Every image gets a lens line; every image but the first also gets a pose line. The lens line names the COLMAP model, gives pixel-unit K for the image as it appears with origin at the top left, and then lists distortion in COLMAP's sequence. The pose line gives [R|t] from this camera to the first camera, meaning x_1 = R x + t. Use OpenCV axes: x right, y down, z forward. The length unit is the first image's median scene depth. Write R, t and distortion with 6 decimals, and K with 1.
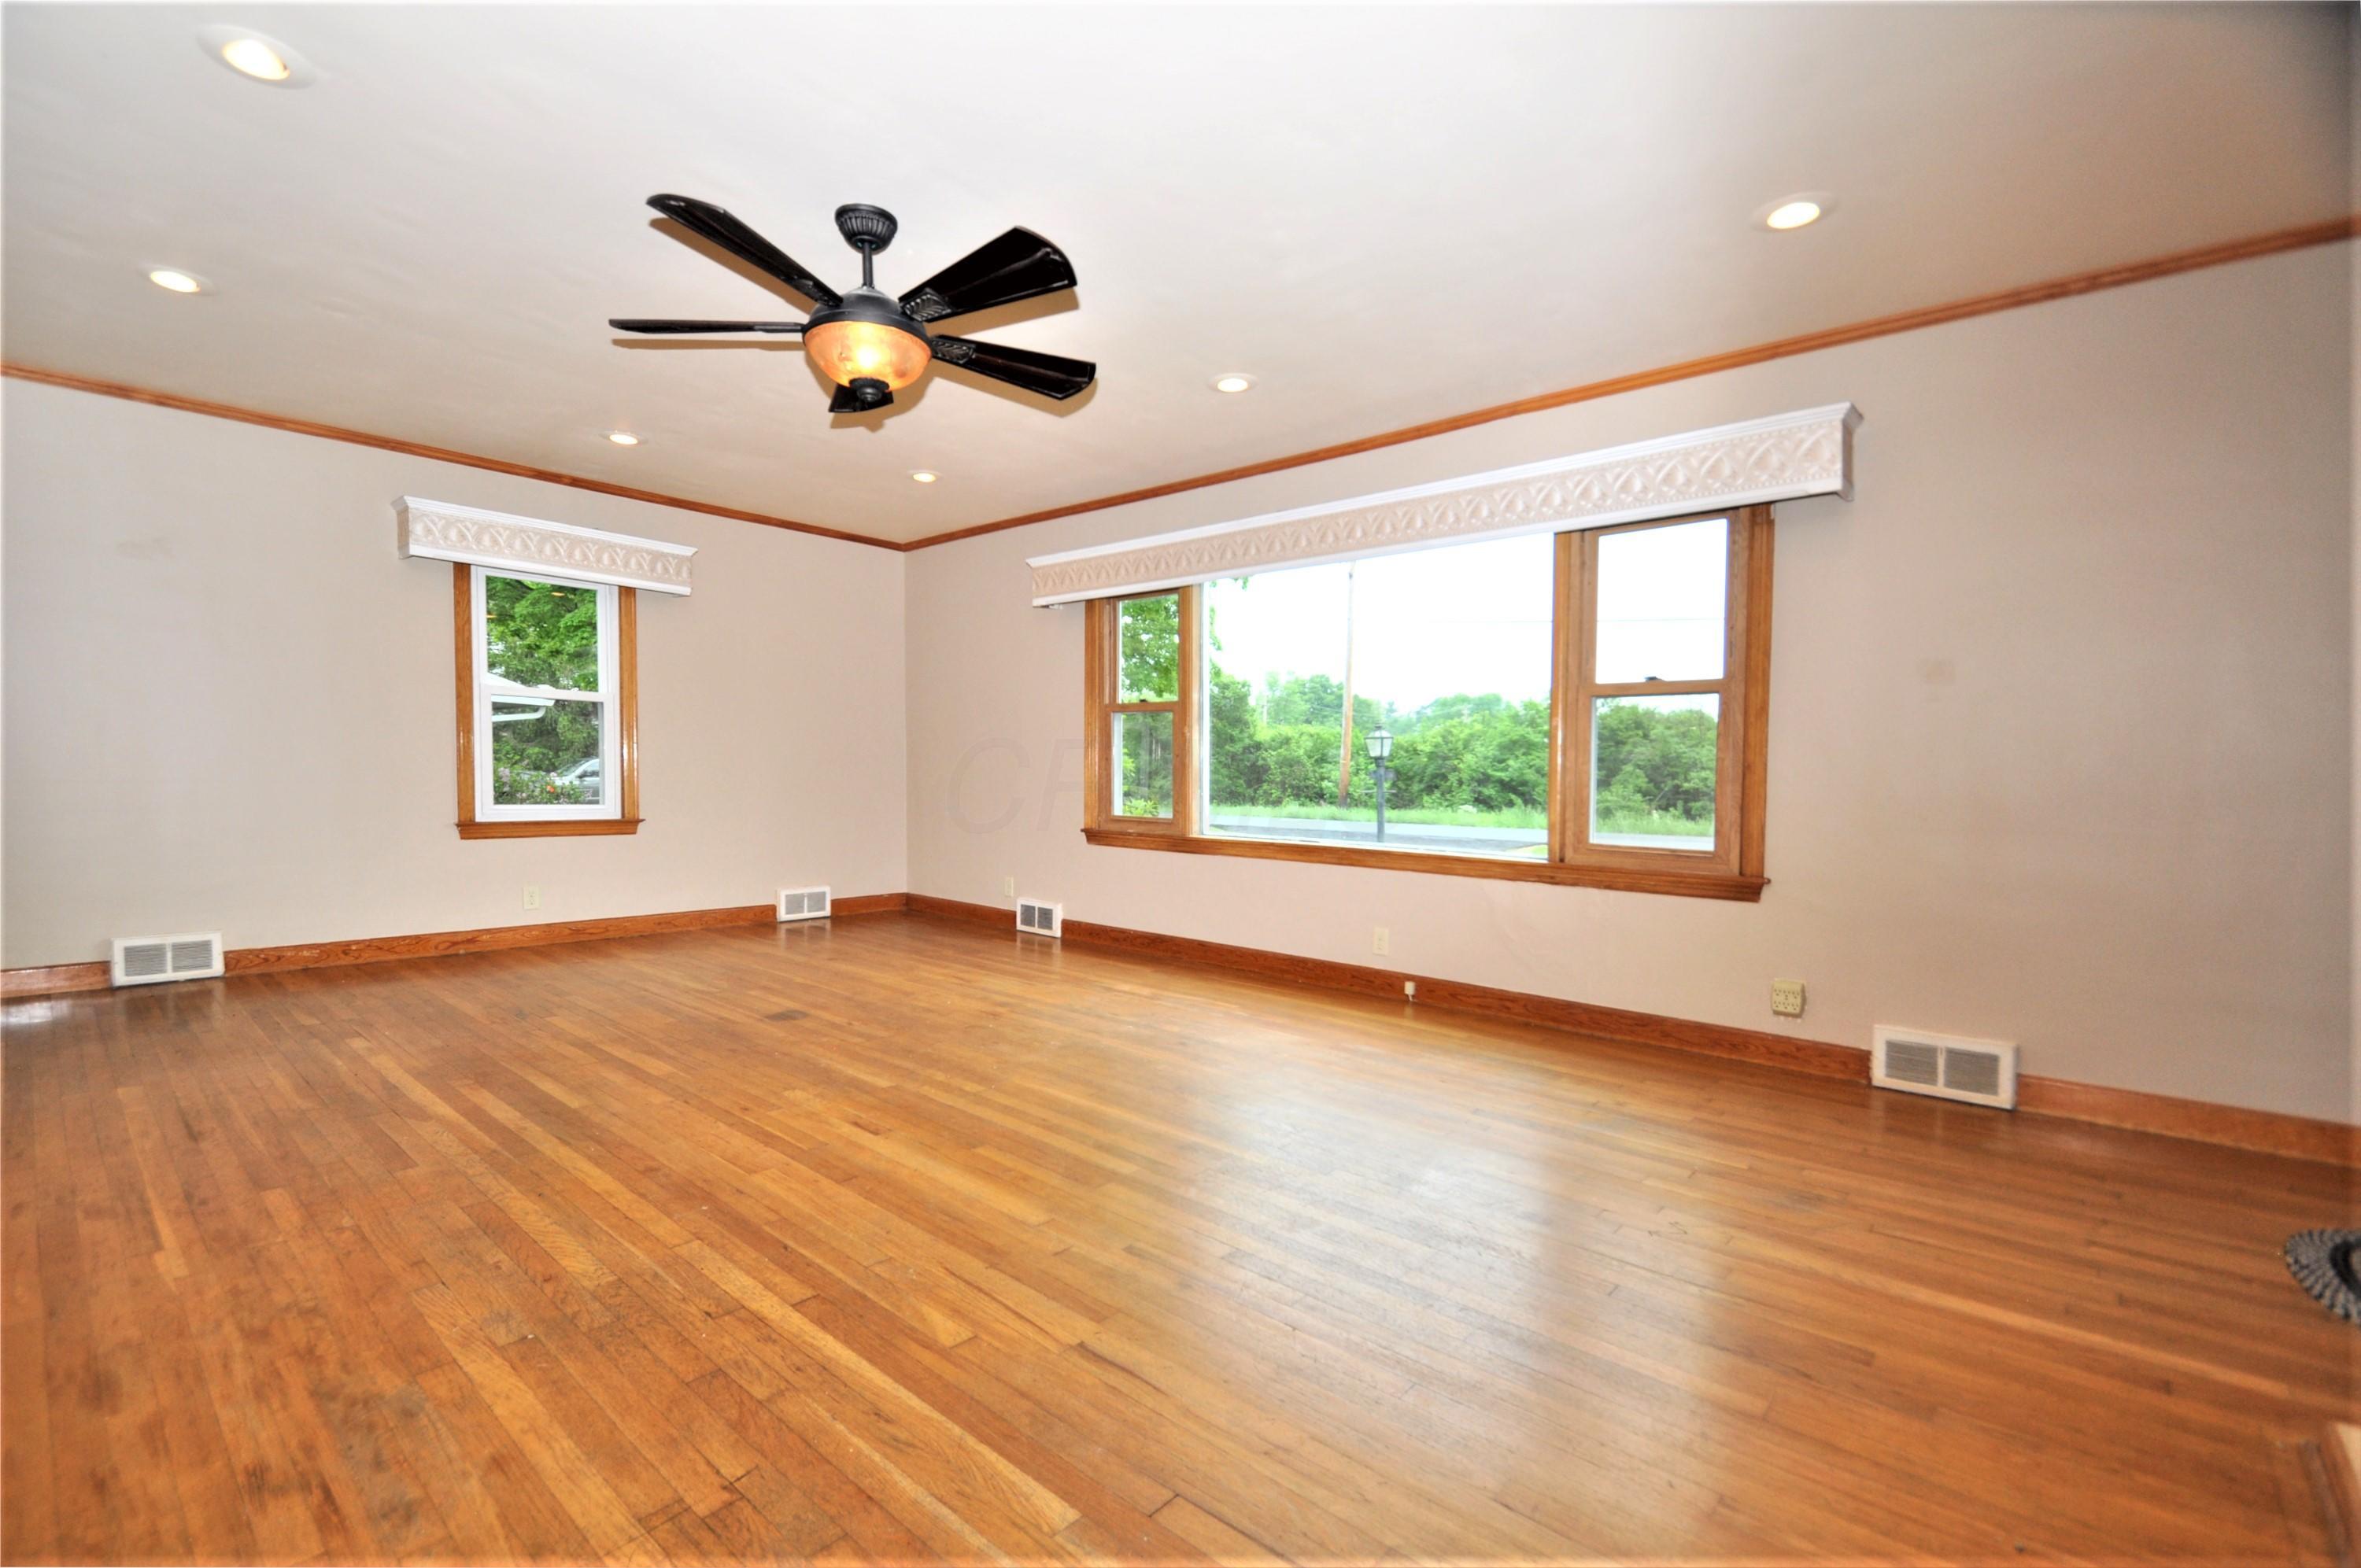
lens RADIAL K [[1047.9, 0, 1115.5], [0, 1047.9, 800.2], [0, 0, 1]] dist [-0.000911, -0.000487]
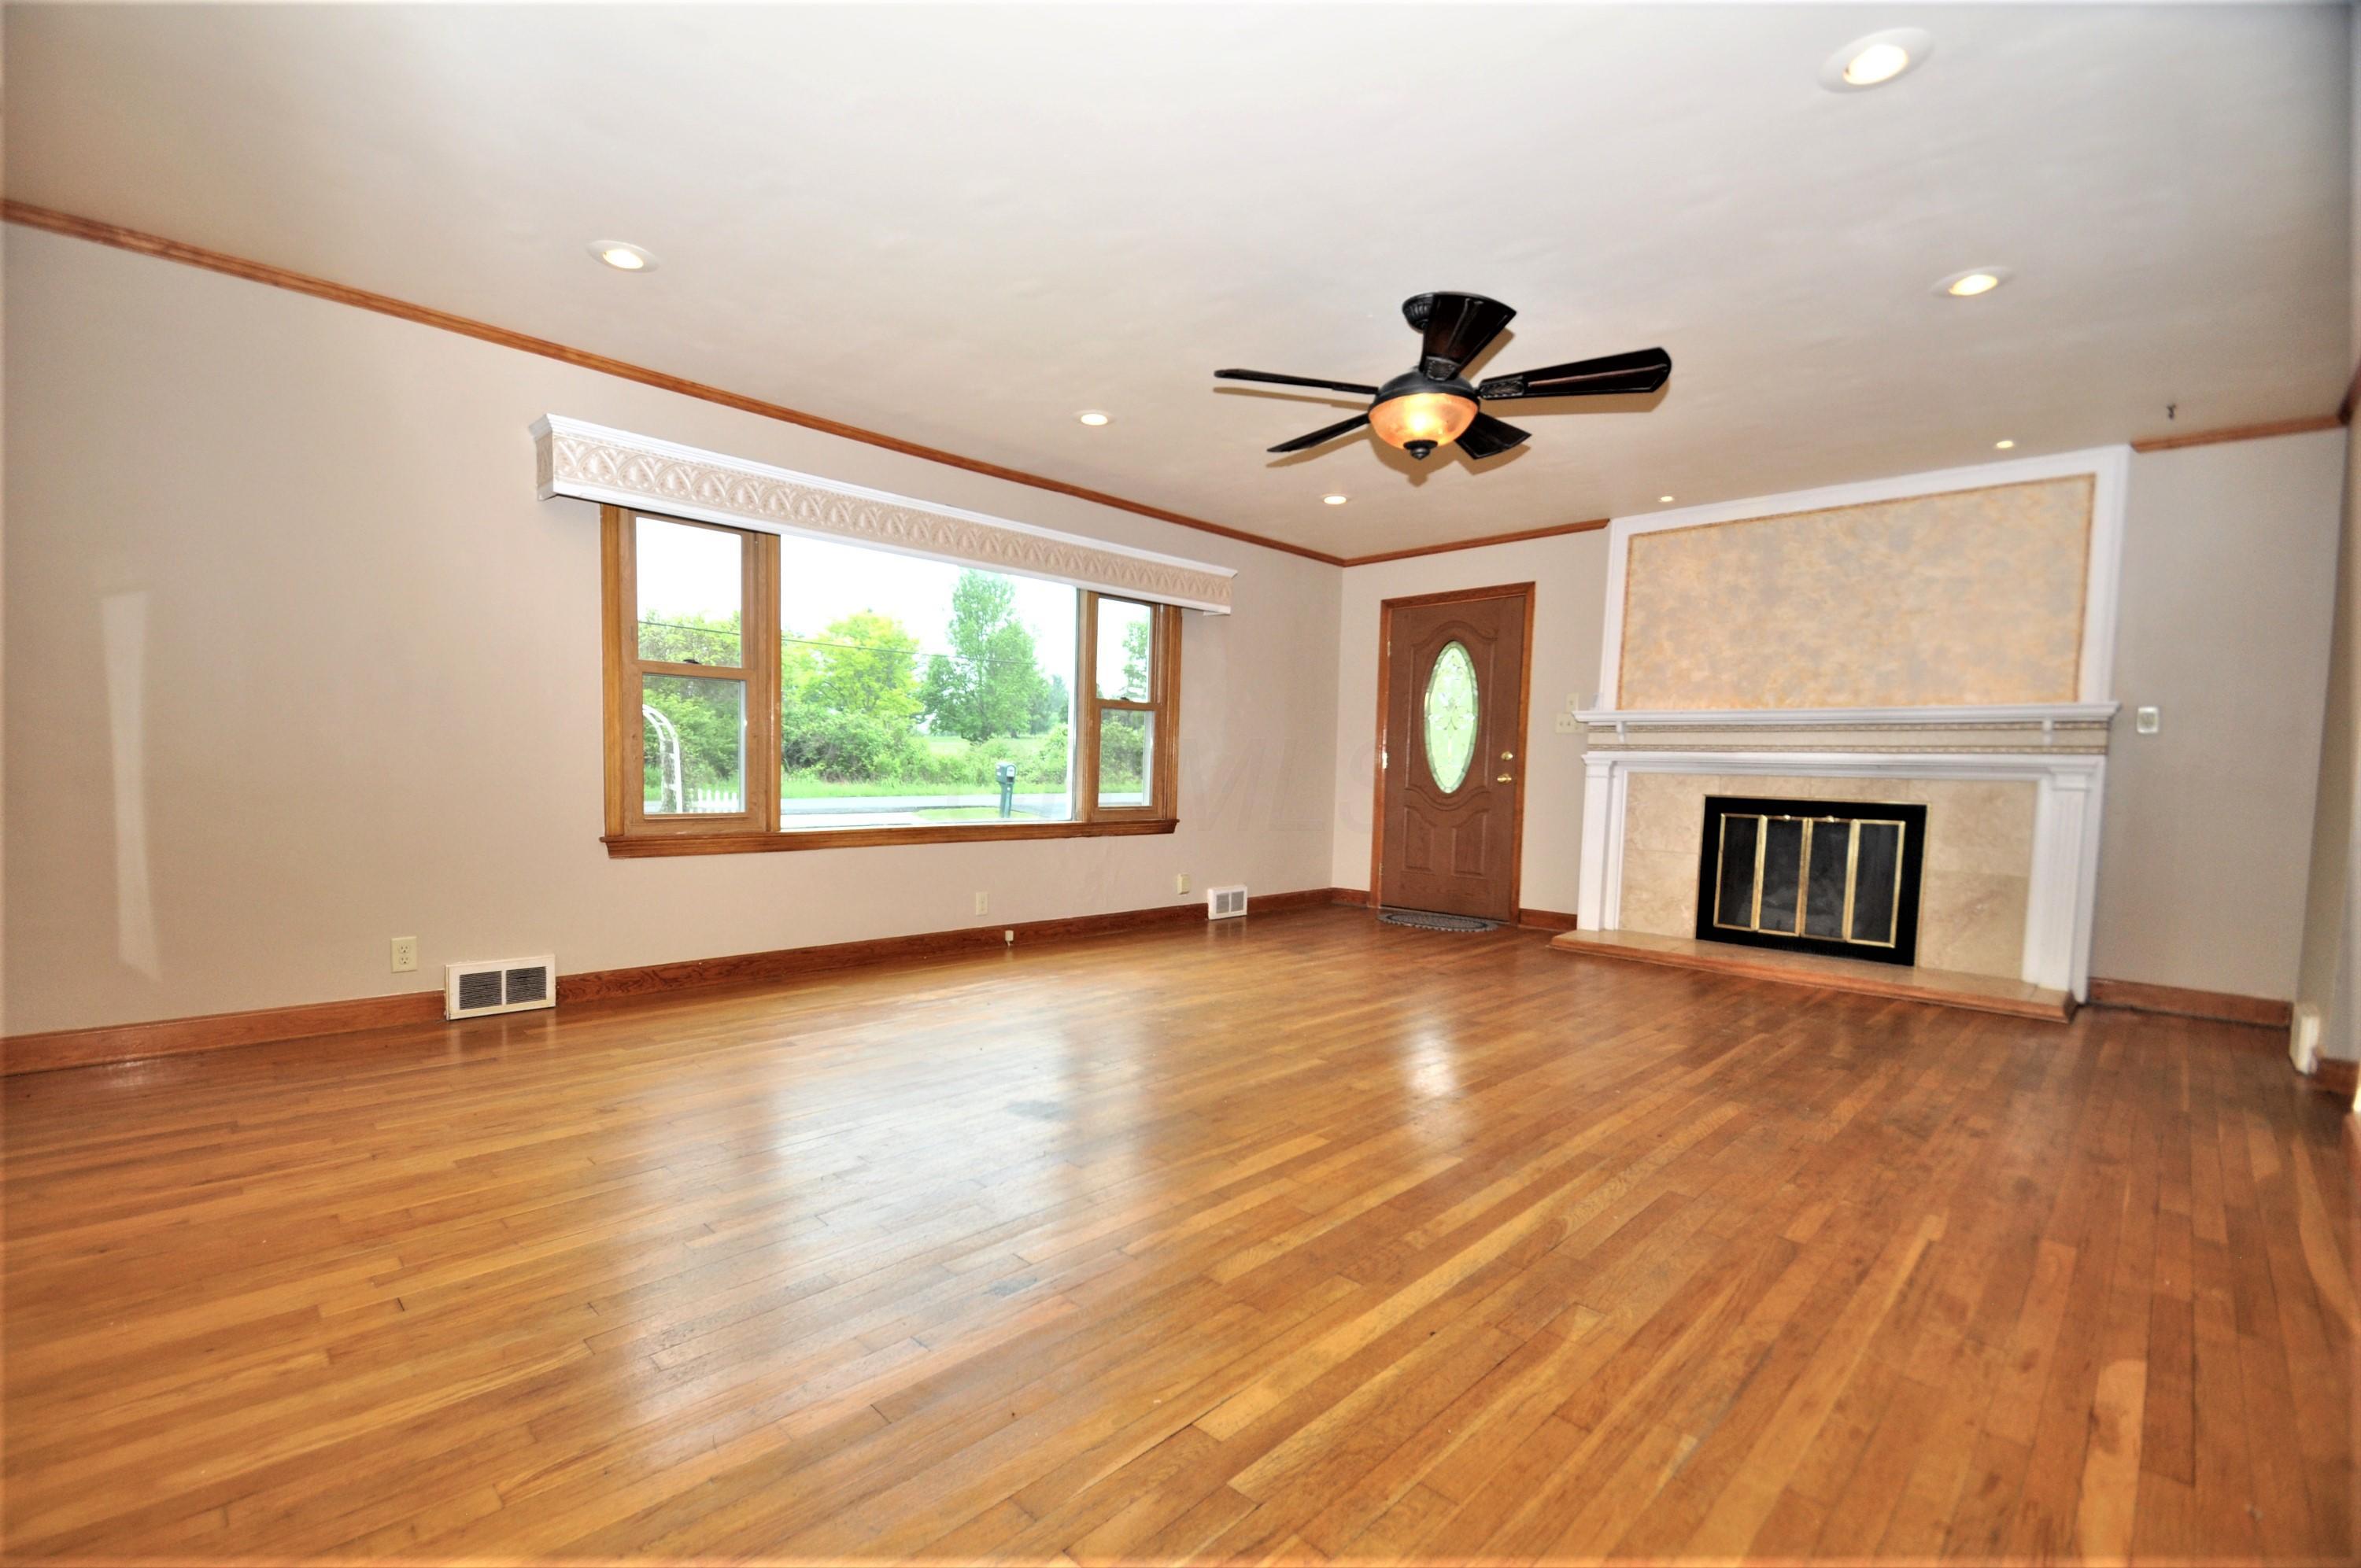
lens RADIAL K [[1047.9, 0, 1115.5], [0, 1047.9, 800.2], [0, 0, 1]] dist [-0.000911, -0.000487]
pose [[0.038288, -0.050170, 0.998006, -1.254448], [0.007041, 0.998728, 0.049937, -0.051454], [-0.999242, 0.005115, 0.038593, 1.127324]]
